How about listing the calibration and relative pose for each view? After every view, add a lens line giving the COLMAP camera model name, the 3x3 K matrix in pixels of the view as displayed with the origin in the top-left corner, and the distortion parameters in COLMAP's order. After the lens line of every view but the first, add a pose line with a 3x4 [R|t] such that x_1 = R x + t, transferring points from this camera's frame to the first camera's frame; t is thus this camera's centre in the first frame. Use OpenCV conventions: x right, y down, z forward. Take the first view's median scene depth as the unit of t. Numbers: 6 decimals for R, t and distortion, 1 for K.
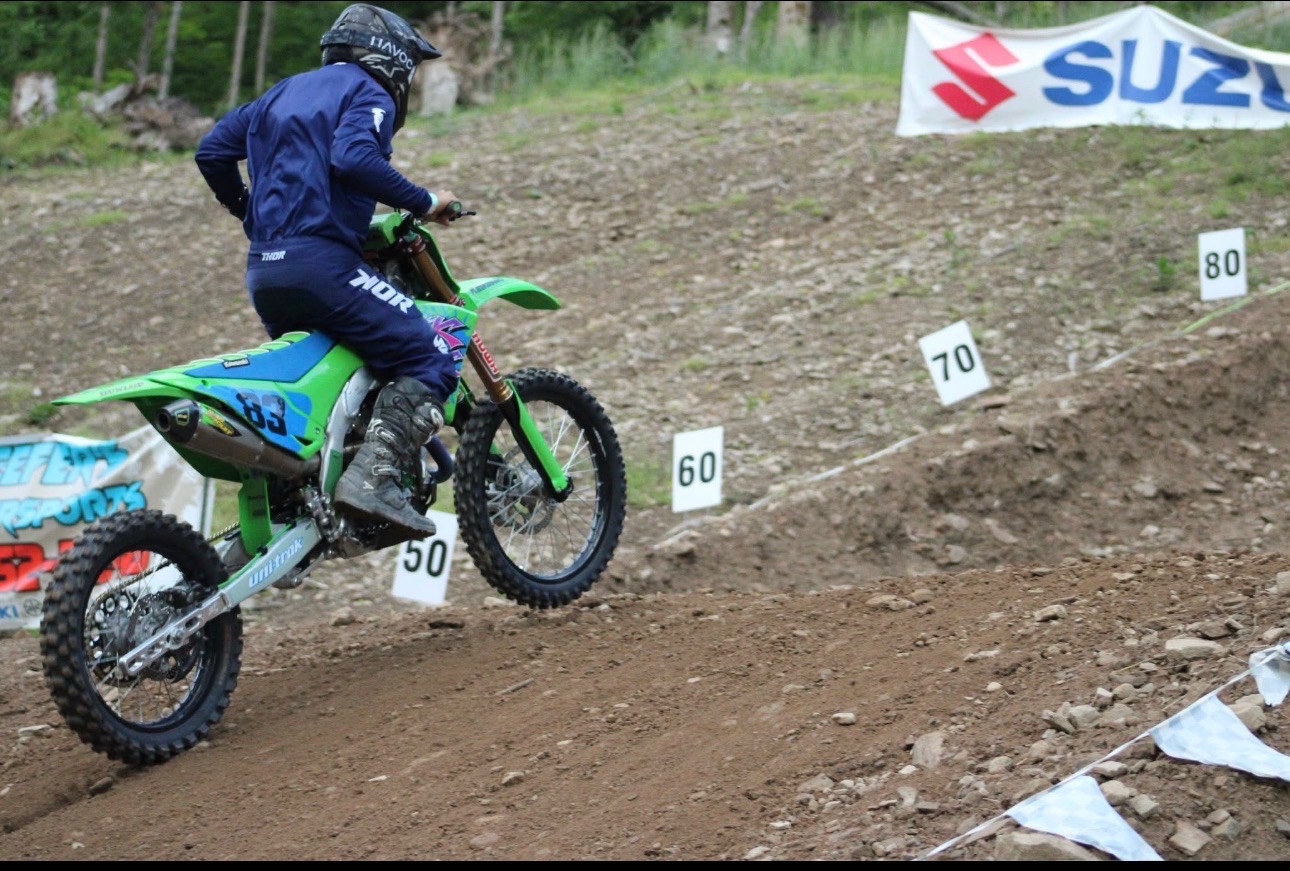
lens RADIAL K [[4362.3, 0, 645.3], [0, 4362.3, 435.3], [0, 0, 1]] dist [-0.151104, 0.000000]
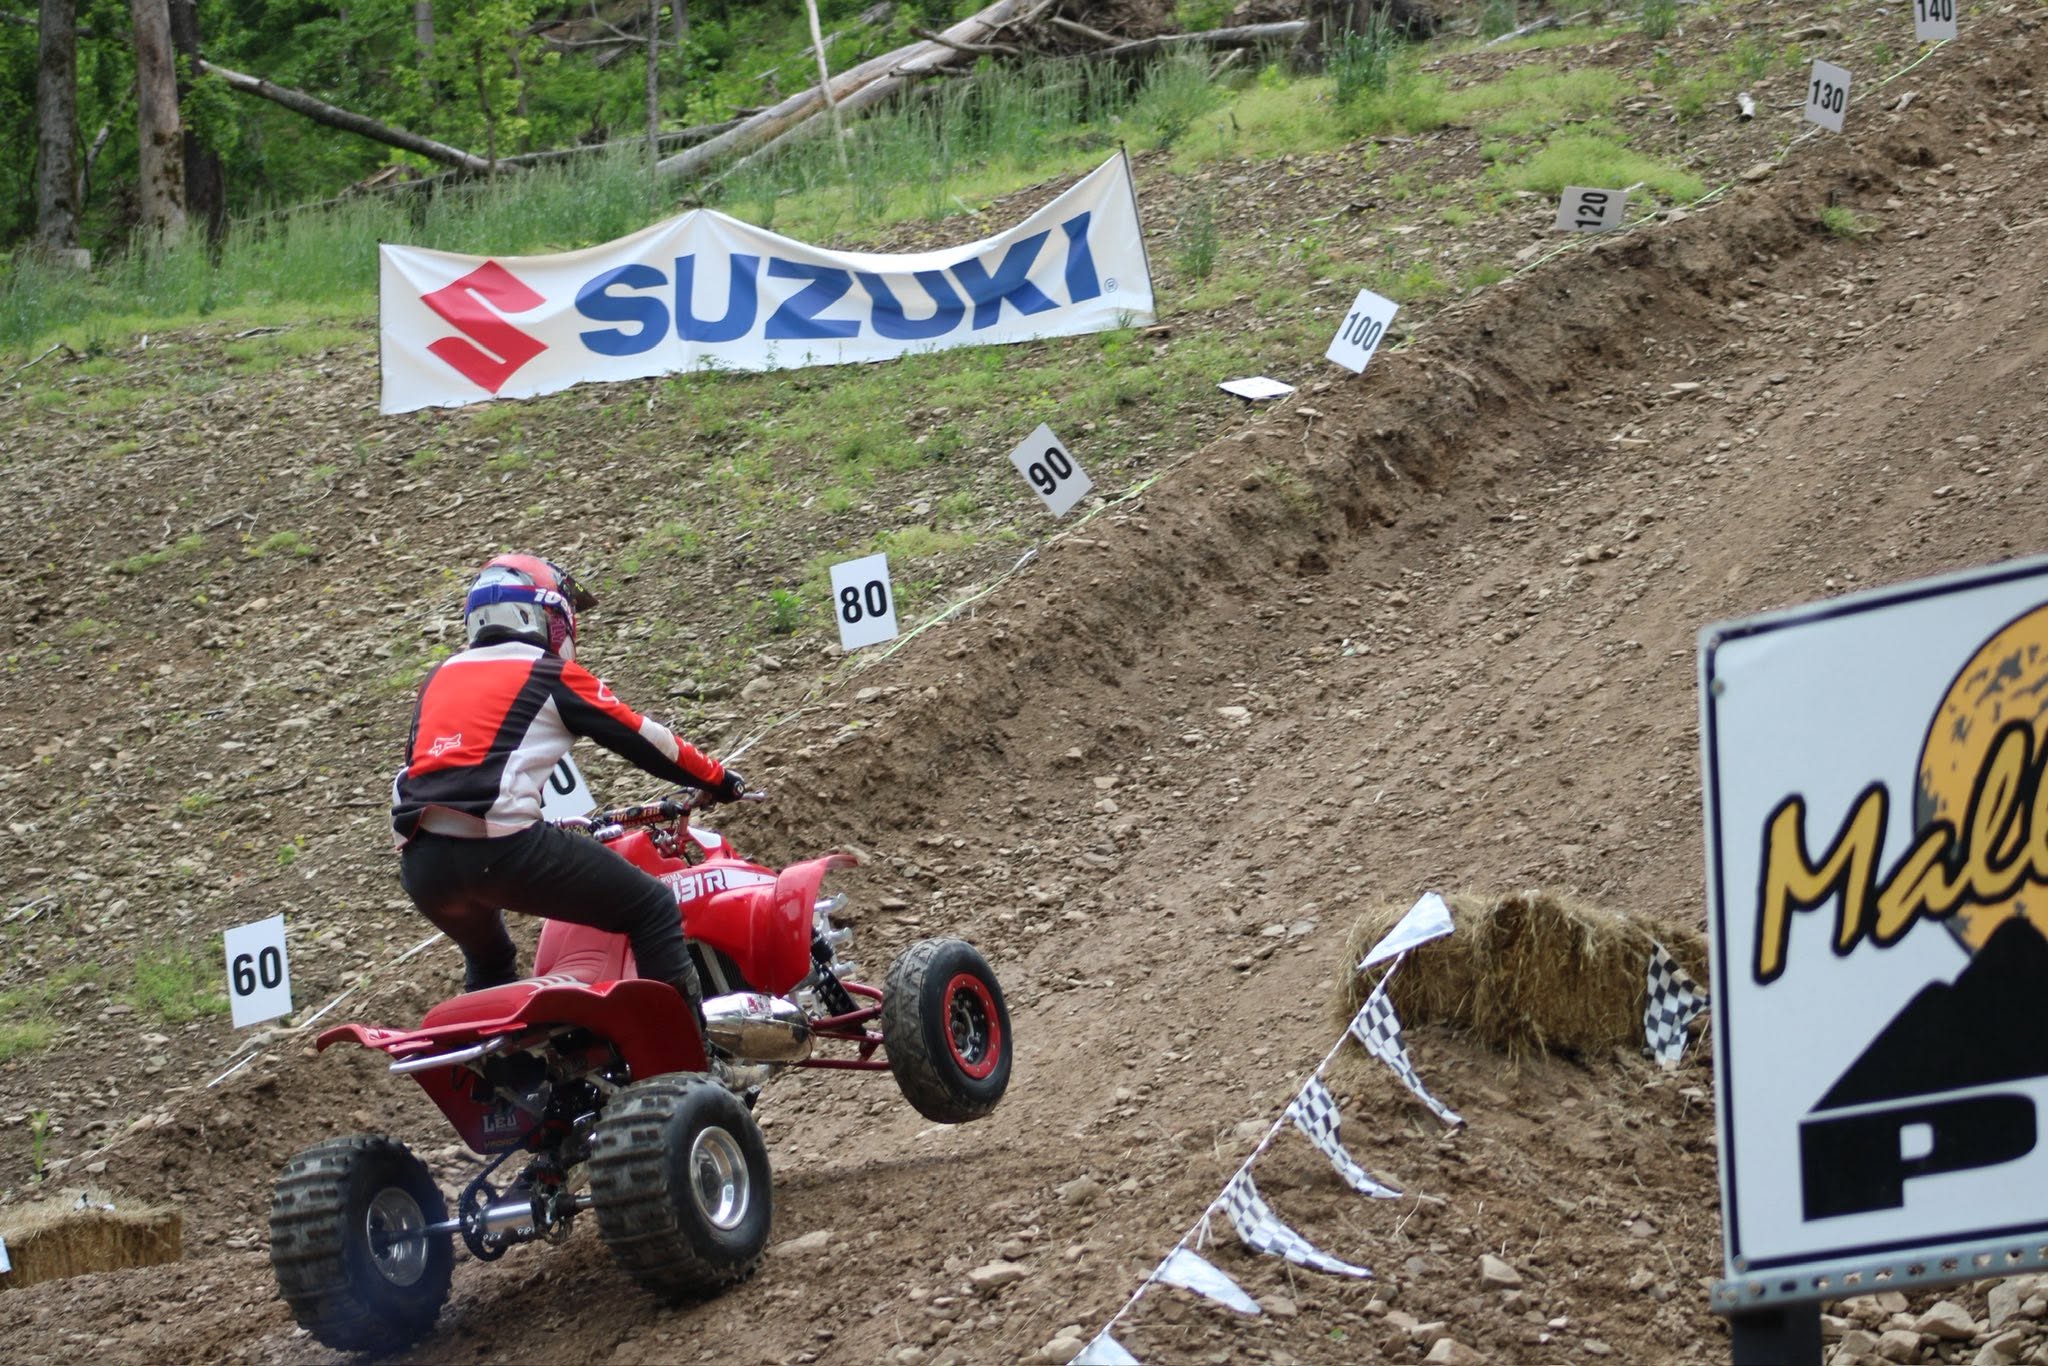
lens RADIAL K [[6930.0, 0, 1023.1], [0, 6930.0, 683.7], [0, 0, 1]] dist [-0.096294, 0.000000]
pose [[0.979792, -0.114689, 0.163872, -0.039948], [0.113484, 0.993399, 0.016724, -0.038071], [-0.164708, 0.002211, 0.986340, -0.205026]]
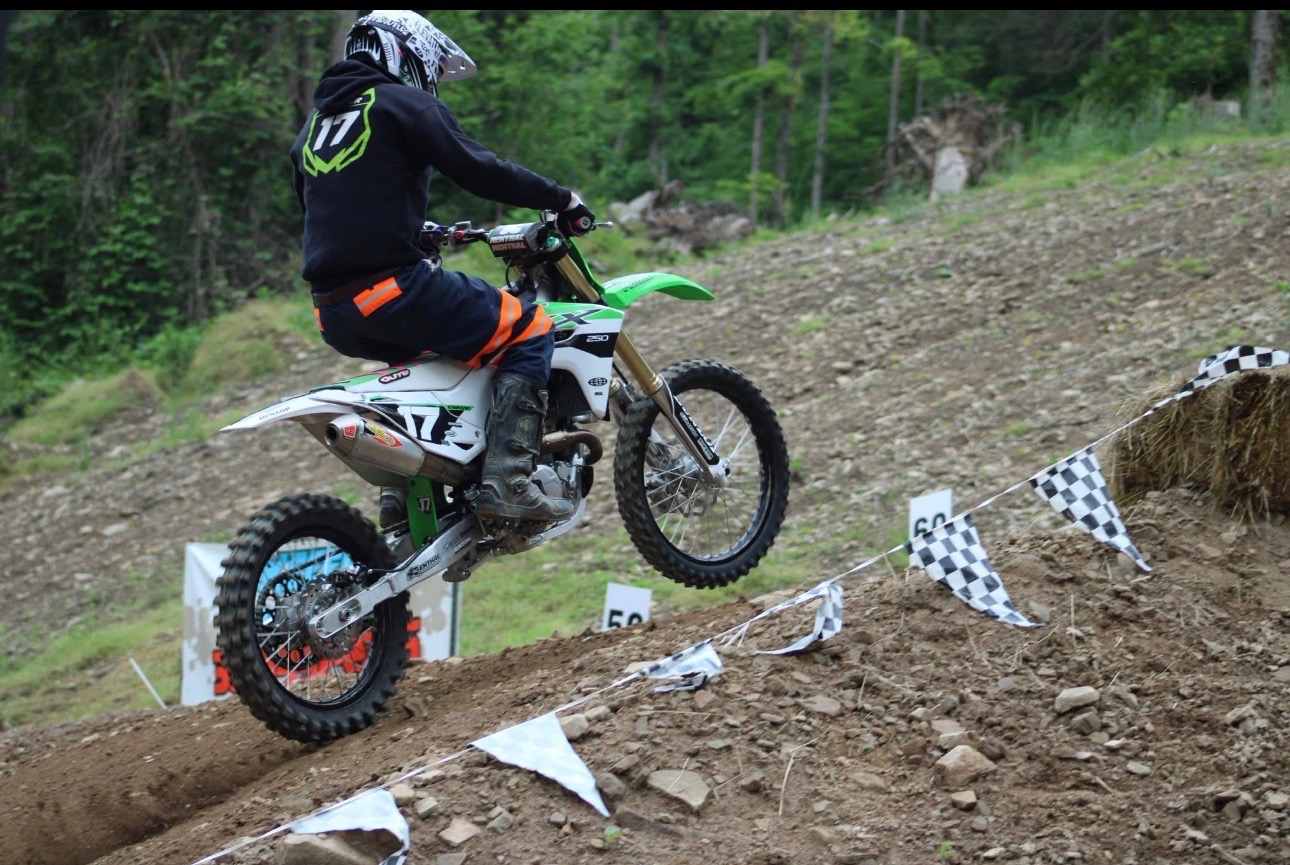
lens RADIAL K [[4365.1, 0, 663.2], [0, 4365.1, 439.6], [0, 0, 1]] dist [-0.096294, 0.000000]
pose [[0.981130, -0.068996, -0.180619, 0.108474], [0.065806, 0.997553, -0.023604, 0.005041], [0.181806, 0.011273, 0.983270, -0.040137]]
